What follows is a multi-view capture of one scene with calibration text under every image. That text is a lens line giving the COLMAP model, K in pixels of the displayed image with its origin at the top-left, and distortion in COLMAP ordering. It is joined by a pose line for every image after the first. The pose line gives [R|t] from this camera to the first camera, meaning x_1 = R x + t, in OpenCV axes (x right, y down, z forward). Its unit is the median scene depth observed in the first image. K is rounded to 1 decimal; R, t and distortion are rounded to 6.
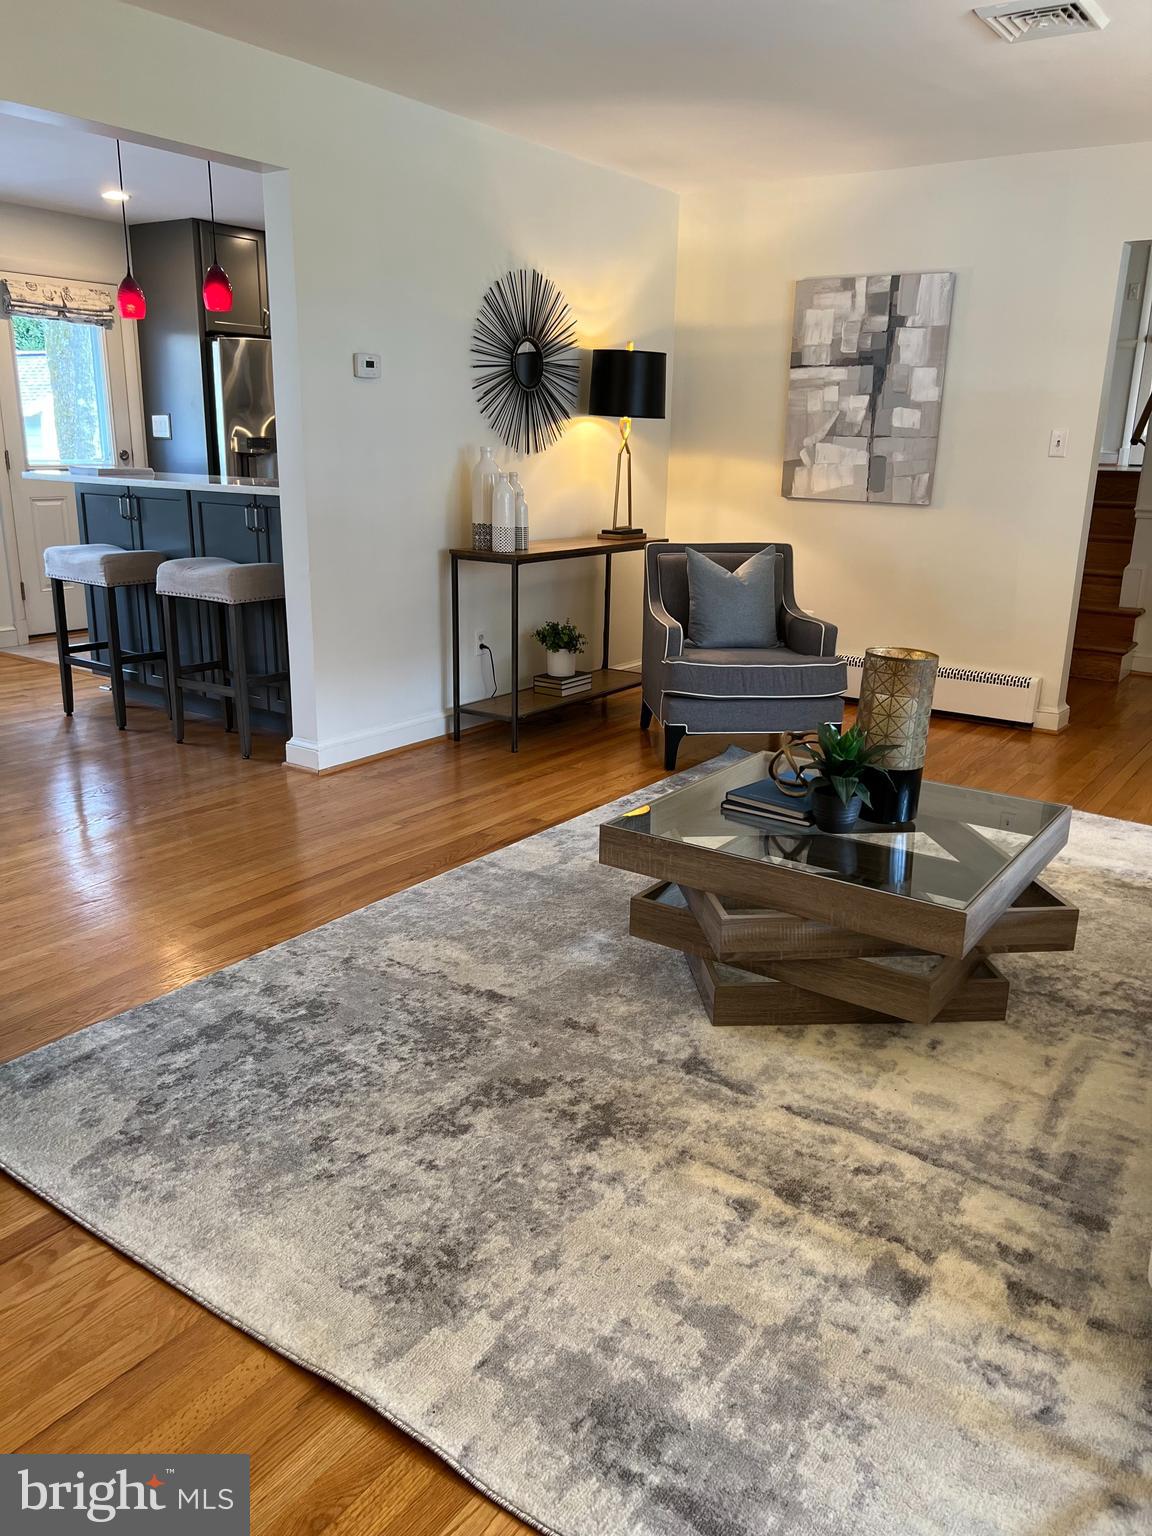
lens RADIAL K [[1179.5, 0, 574.7], [0, 1179.5, 763.8], [0, 0, 1]] dist [0.065739, -0.064309]
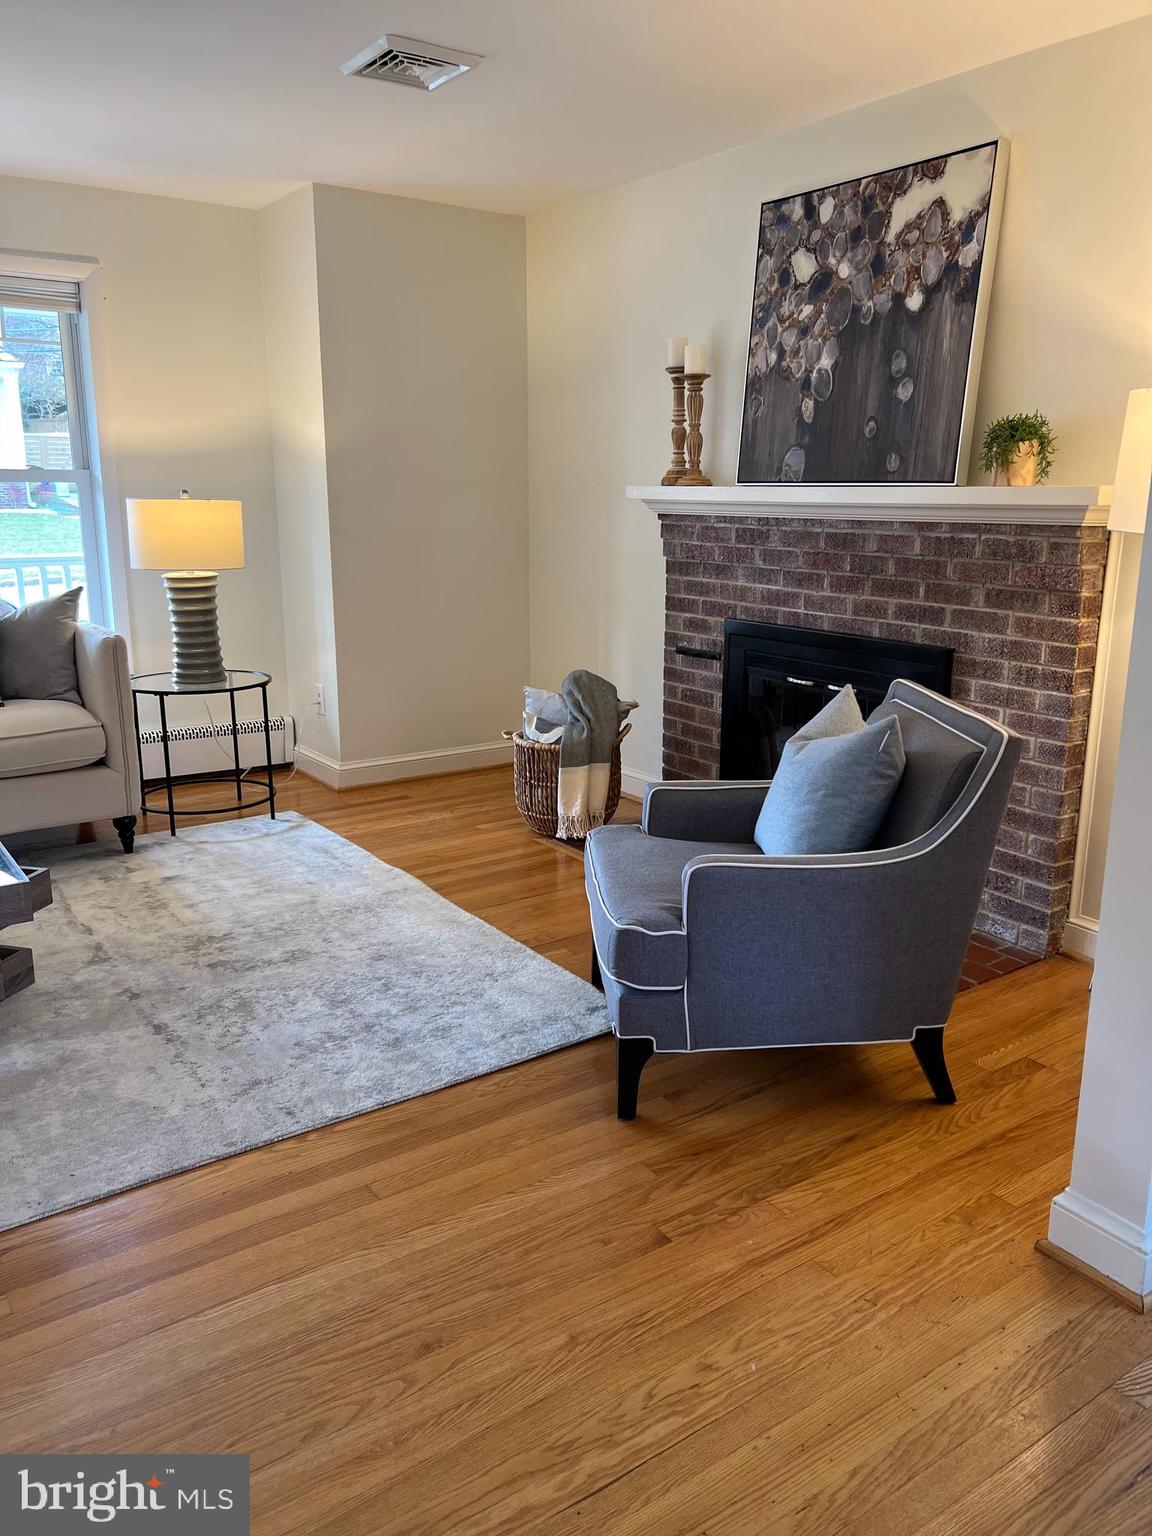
lens RADIAL K [[1179.5, 0, 571.0], [0, 1179.5, 759.3], [0, 0, 1]] dist [0.065739, -0.064309]
pose [[-0.940579, -0.093667, 0.326400, -0.921120], [0.077178, 0.877083, 0.474099, -0.609012], [-0.330688, 0.471118, -0.817737, 2.046519]]
